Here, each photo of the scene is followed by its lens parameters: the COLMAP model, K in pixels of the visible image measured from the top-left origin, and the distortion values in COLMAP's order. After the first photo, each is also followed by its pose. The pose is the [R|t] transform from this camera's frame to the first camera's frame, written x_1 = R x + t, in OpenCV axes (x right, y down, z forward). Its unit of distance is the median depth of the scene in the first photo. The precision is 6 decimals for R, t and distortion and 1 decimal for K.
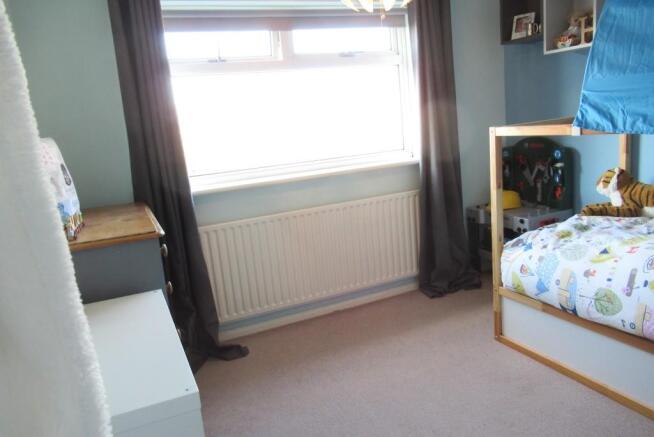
lens RADIAL K [[490.6, 0, 326.9], [0, 490.6, 218.2], [0, 0, 1]] dist [-0.012419, 0.002572]
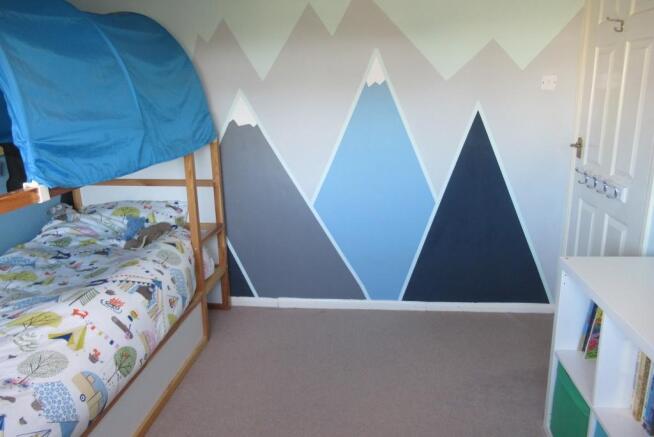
lens RADIAL K [[490.6, 0, 327.4], [0, 490.6, 217.8], [0, 0, 1]] dist [-0.012419, 0.002572]
pose [[-0.858945, -0.015089, 0.511845, -0.229120], [0.203506, 0.907180, 0.368253, -0.333409], [-0.469892, 0.420473, -0.776147, 1.392897]]
